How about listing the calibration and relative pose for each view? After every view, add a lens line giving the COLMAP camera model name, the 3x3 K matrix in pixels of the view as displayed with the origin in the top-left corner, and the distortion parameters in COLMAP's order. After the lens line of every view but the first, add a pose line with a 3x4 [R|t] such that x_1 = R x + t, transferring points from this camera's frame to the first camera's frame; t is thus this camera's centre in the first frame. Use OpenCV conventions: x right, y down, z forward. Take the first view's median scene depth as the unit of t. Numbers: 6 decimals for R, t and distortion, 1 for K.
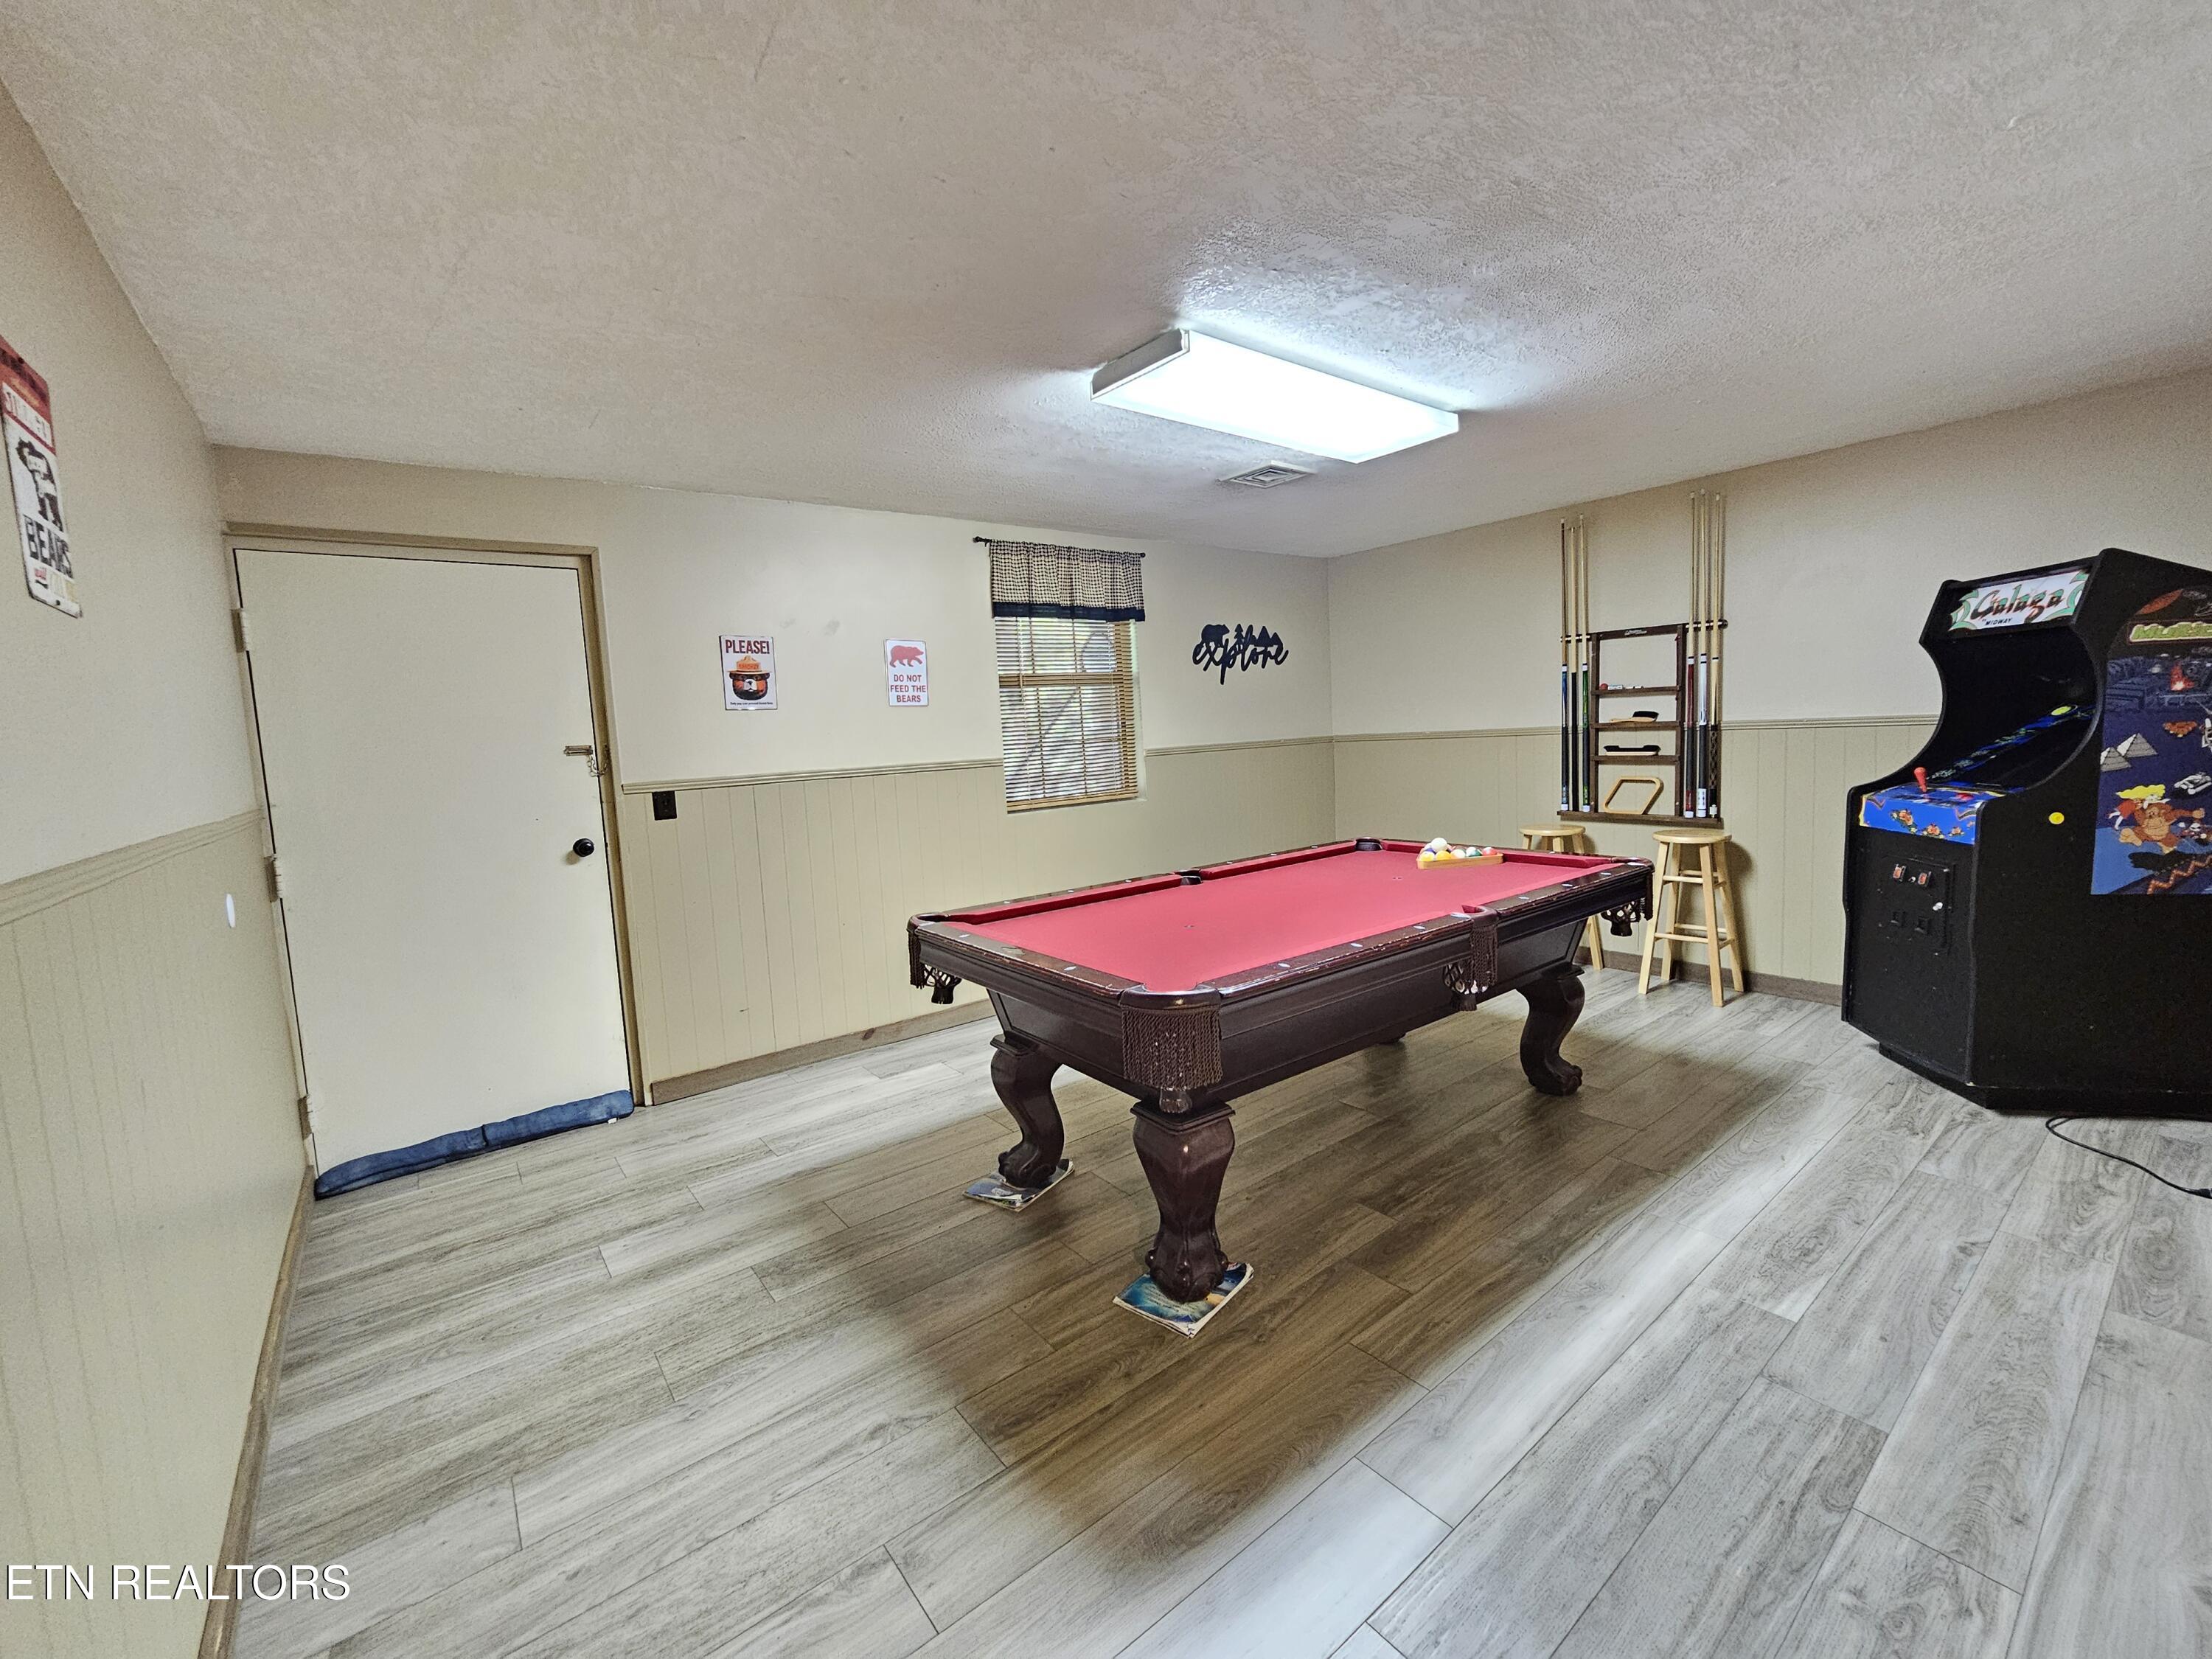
lens RADIAL K [[911.8, 0, 1105.0], [0, 911.8, 821.4], [0, 0, 1]] dist [-0.004293, 0.001261]
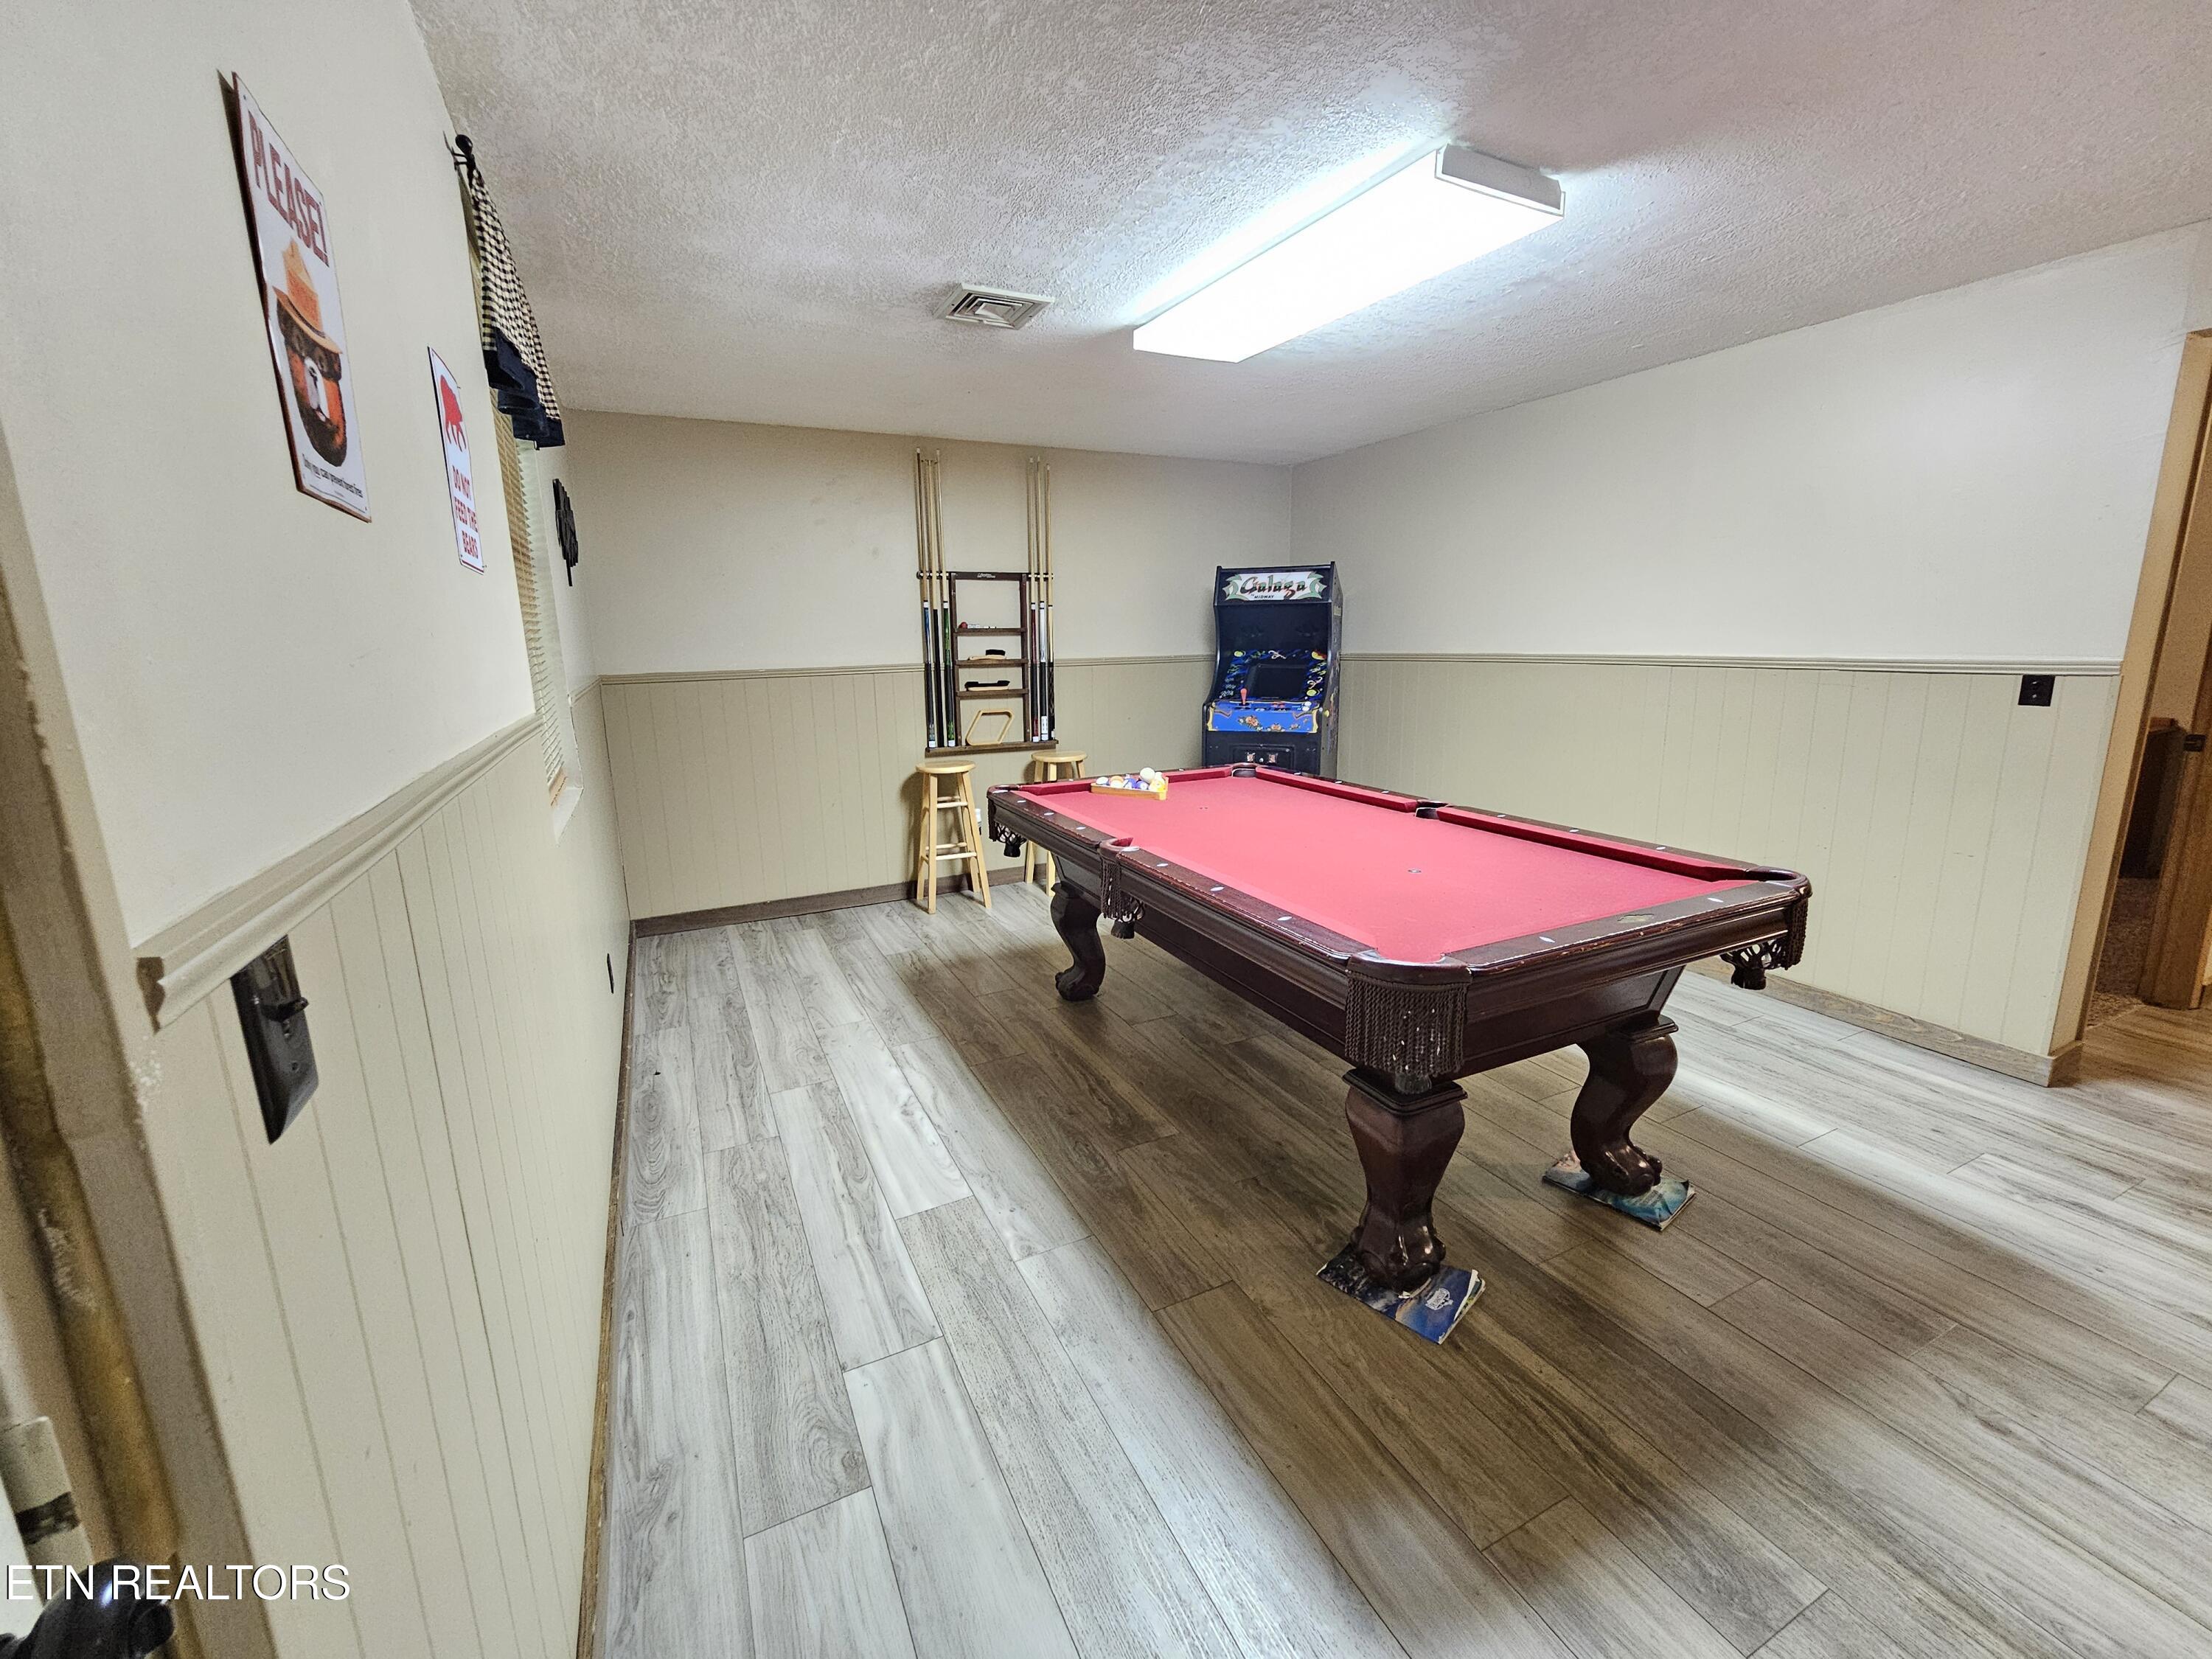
lens RADIAL K [[911.8, 0, 1105.0], [0, 911.8, 821.4], [0, 0, 1]] dist [-0.004293, 0.001261]
pose [[0.198816, -0.151650, 0.968233, -0.502246], [0.107661, 0.985356, 0.132225, -0.049820], [-0.974105, 0.077953, 0.212232, 0.682080]]
